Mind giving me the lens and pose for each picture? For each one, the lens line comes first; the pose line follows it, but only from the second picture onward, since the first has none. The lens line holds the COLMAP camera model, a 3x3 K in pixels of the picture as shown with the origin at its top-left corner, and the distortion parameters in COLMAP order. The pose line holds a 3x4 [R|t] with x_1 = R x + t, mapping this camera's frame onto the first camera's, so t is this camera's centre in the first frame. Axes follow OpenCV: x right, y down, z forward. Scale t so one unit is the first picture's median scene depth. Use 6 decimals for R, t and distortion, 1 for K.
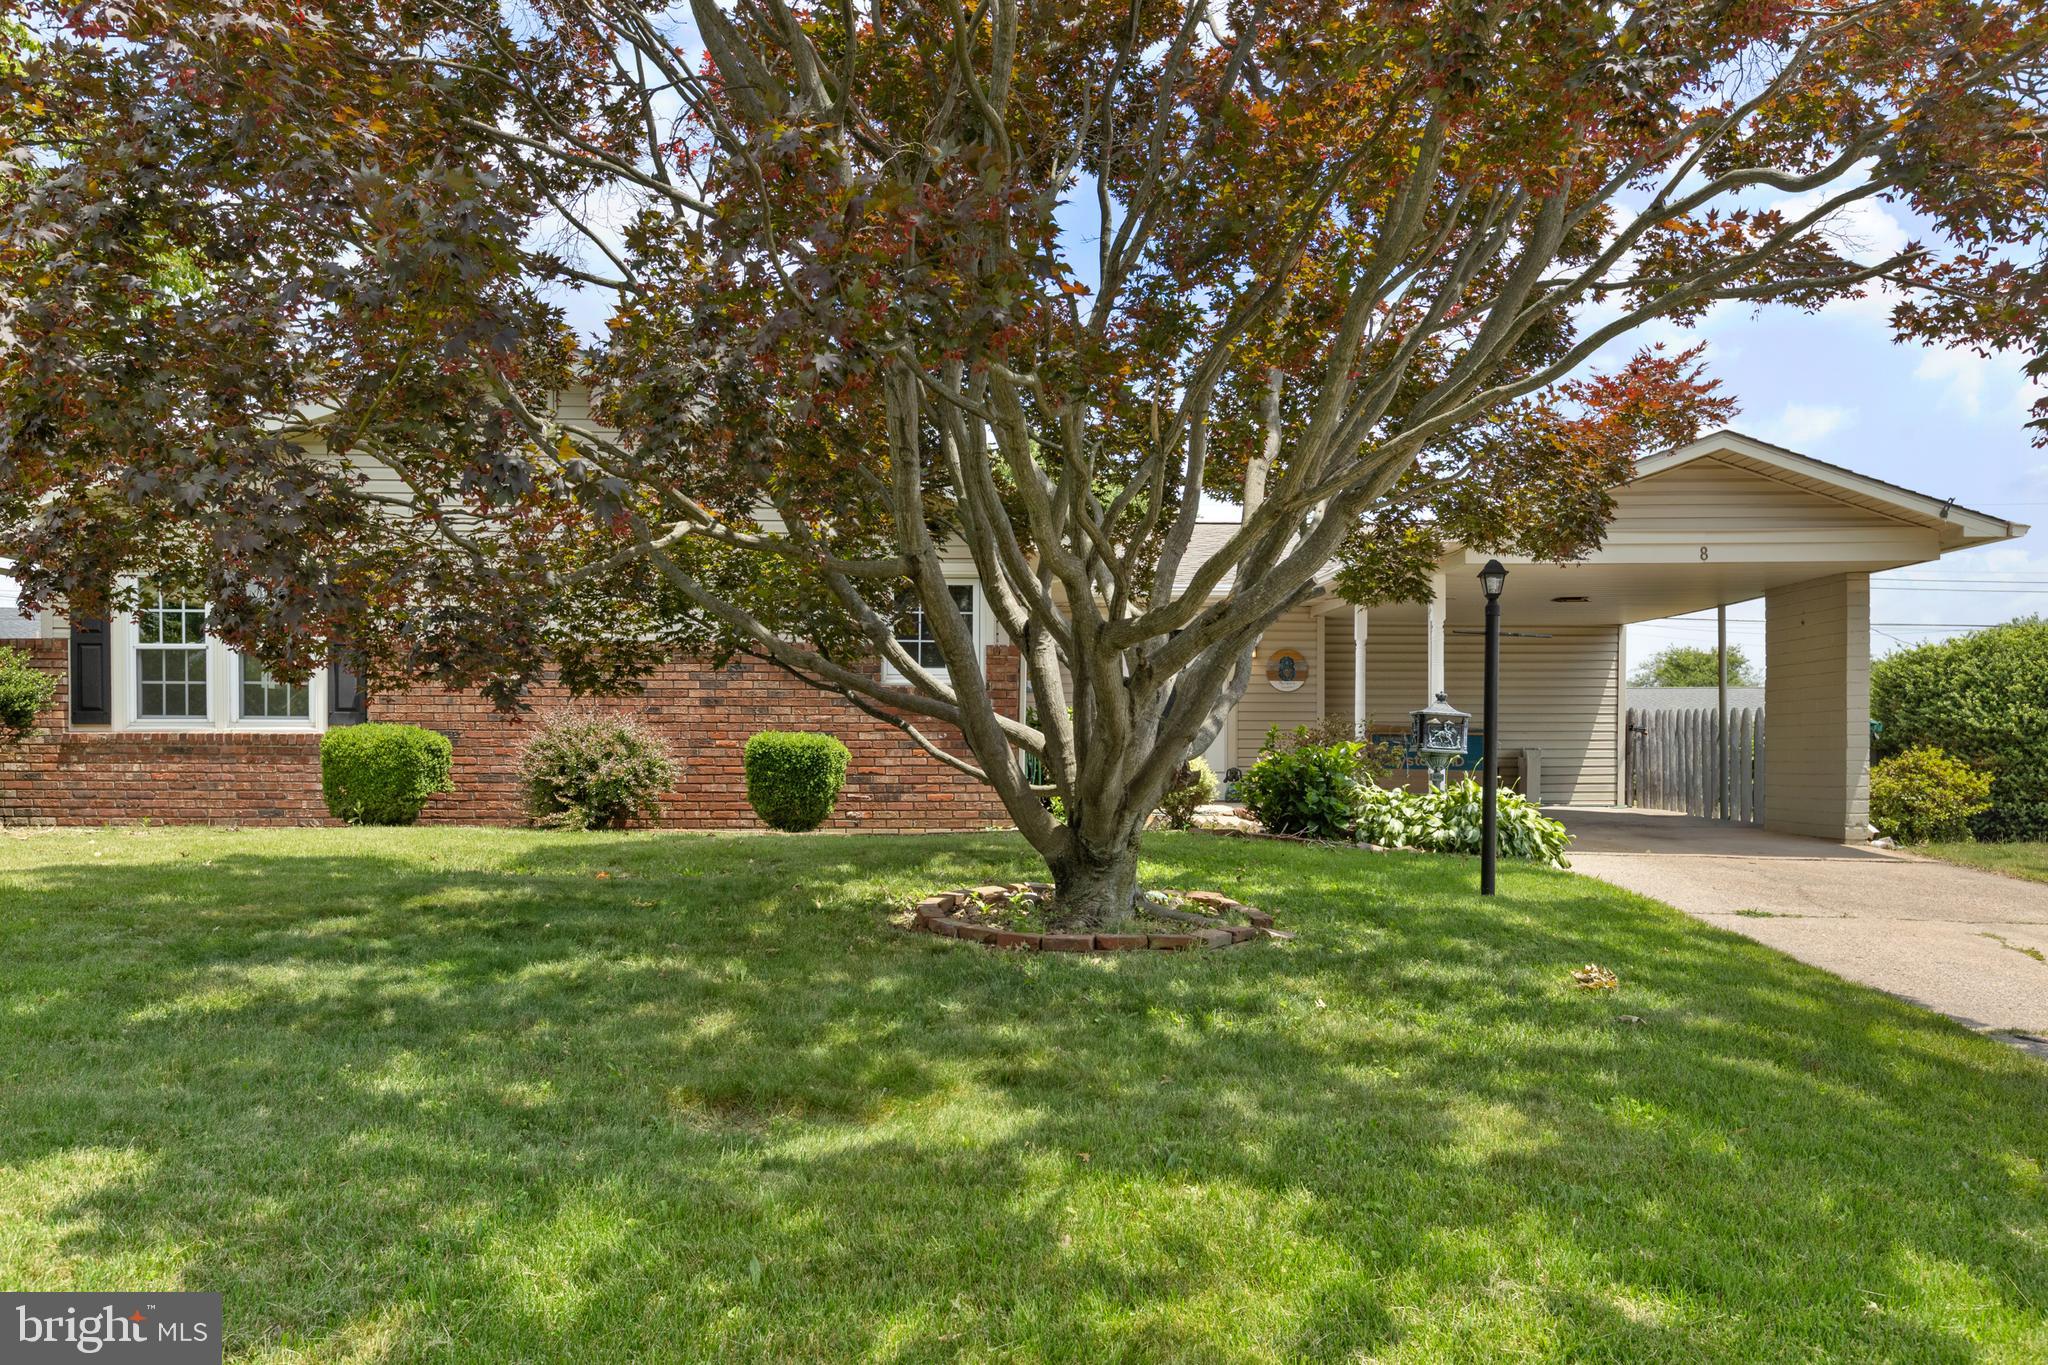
lens RADIAL K [[1603.6, 0, 1023.0], [0, 1603.6, 800.1], [0, 0, 1]] dist [0.003159, 0.002755]
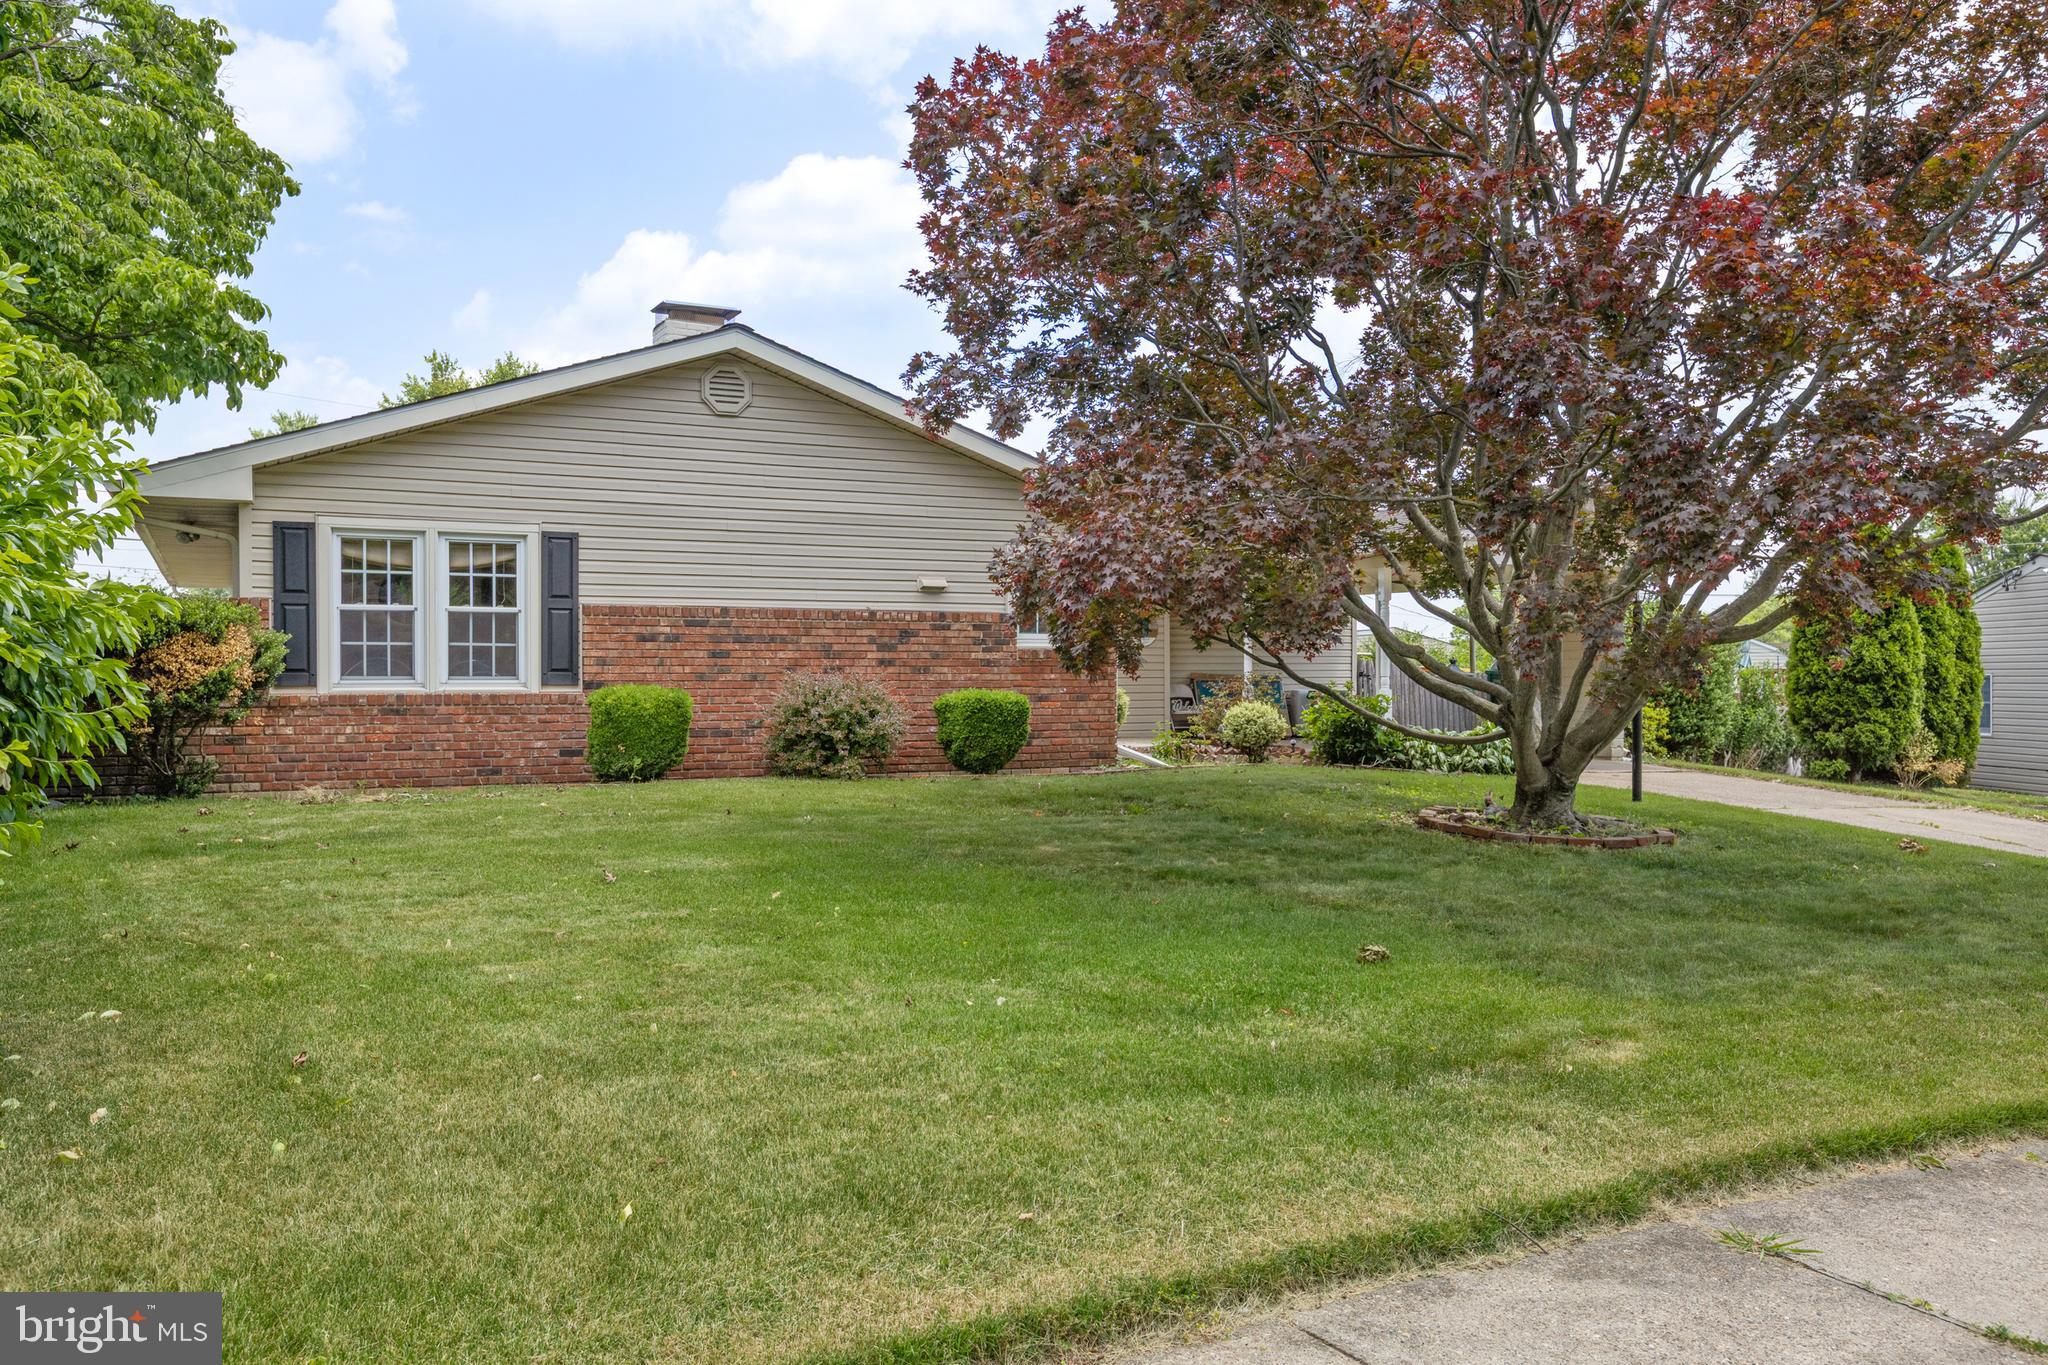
lens RADIAL K [[1604.1, 0, 1024.0], [0, 1604.1, 682.5], [0, 0, 1]] dist [0.002083, 0.000359]
pose [[0.904254, -0.006347, 0.426949, -0.598851], [0.018328, 0.999545, -0.023958, -0.017830], [-0.426602, 0.029489, 0.903959, -0.078211]]
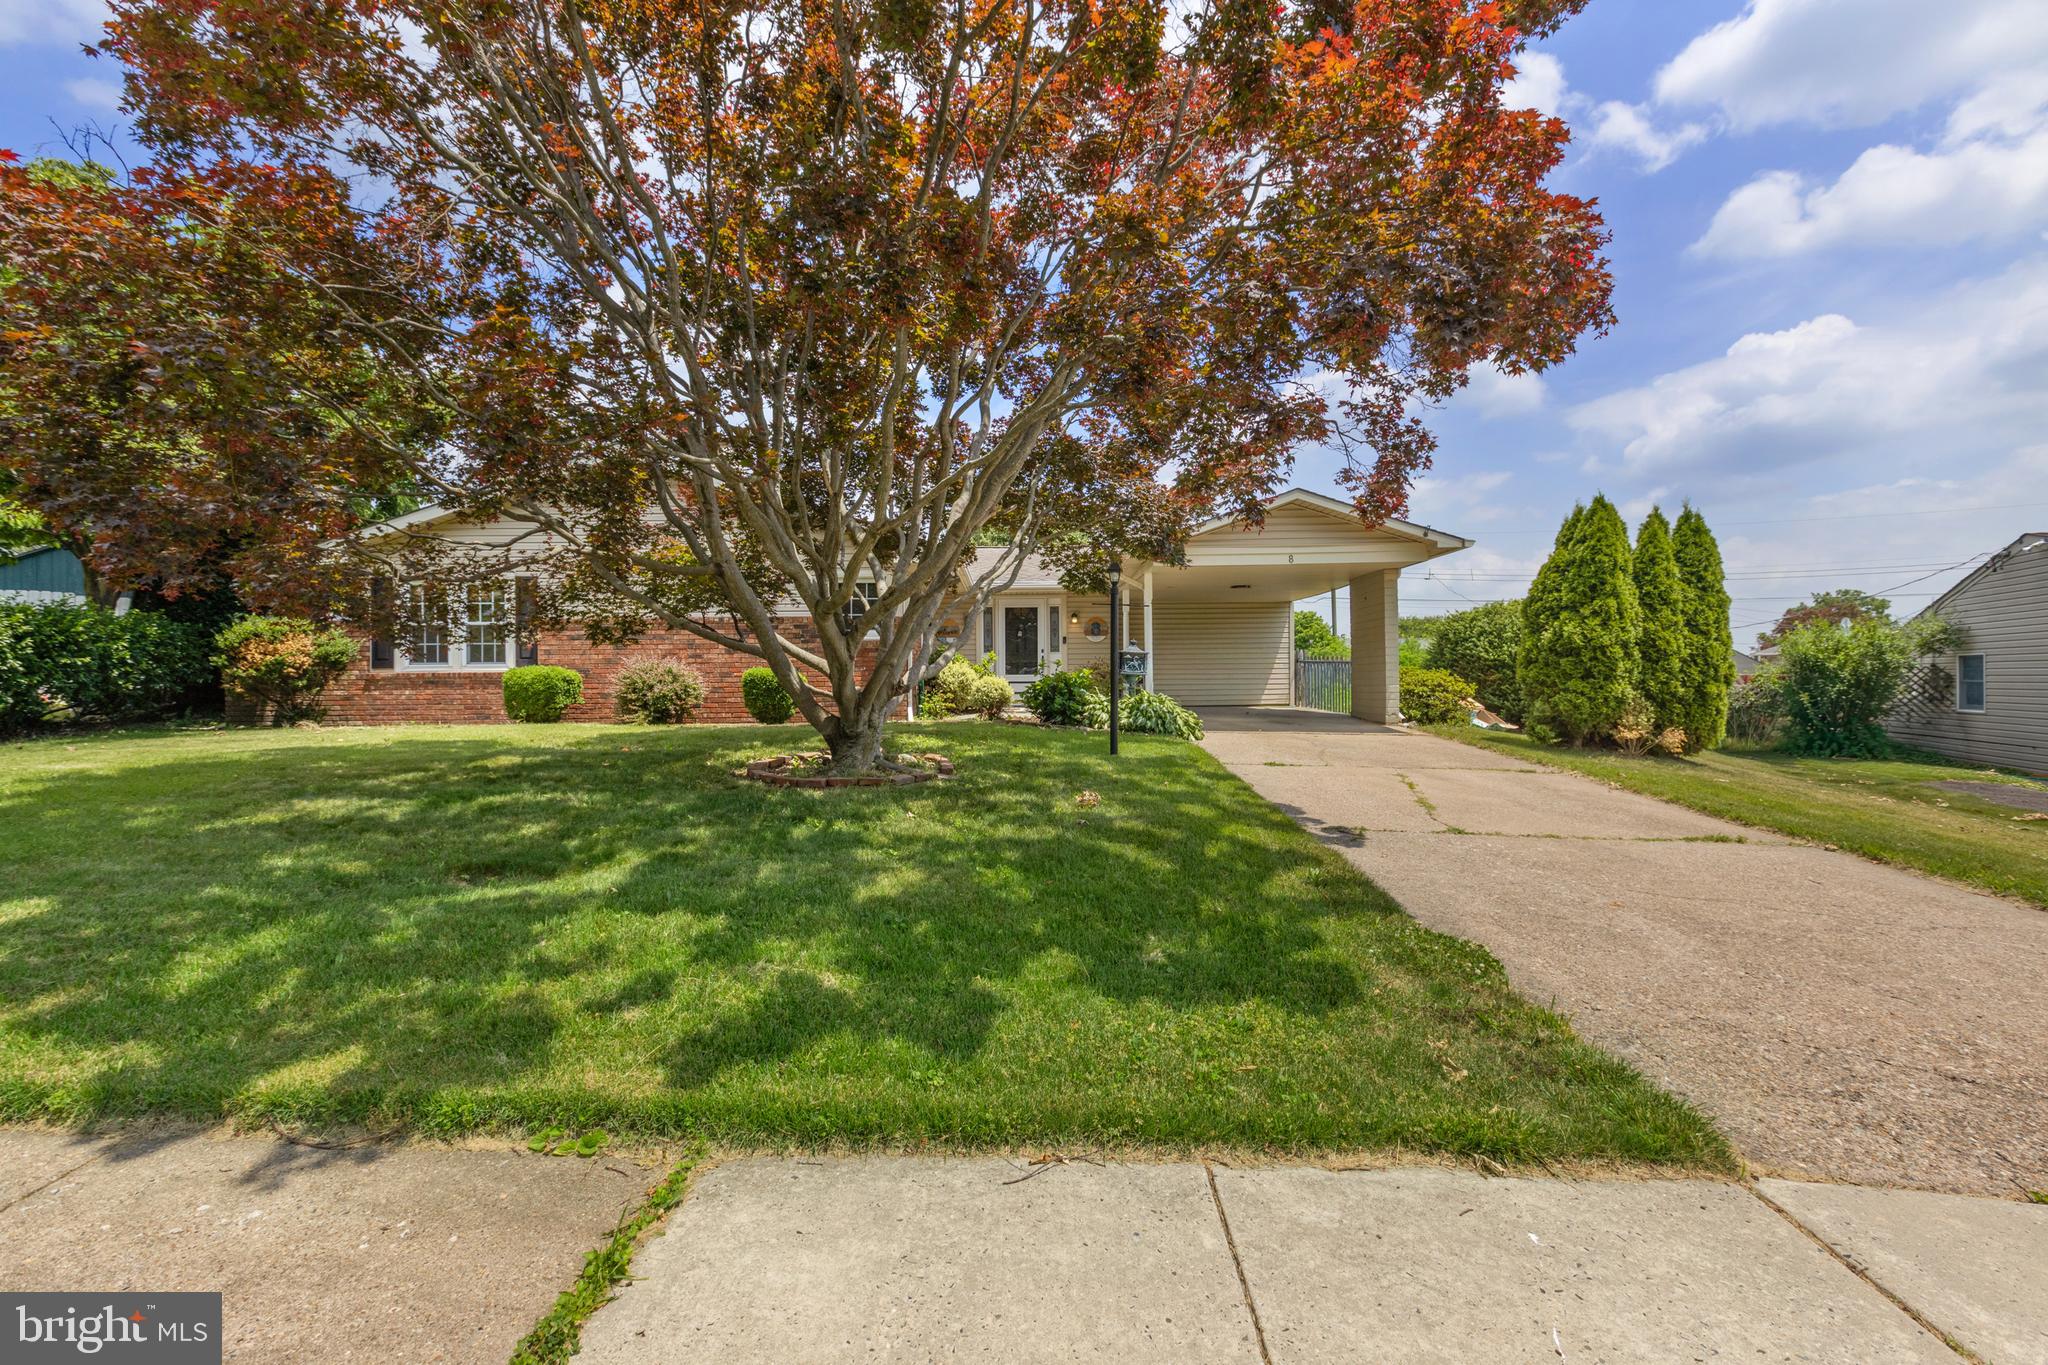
lens RADIAL K [[921.2, 0, 1024.0], [0, 921.2, 682.5], [0, 0, 1]] dist [-0.000079, 0.000086]
pose [[0.999821, -0.011513, -0.015000, 0.139270], [0.011064, 0.999497, -0.029718, 0.006432], [0.015335, 0.029546, 0.999446, 0.000354]]
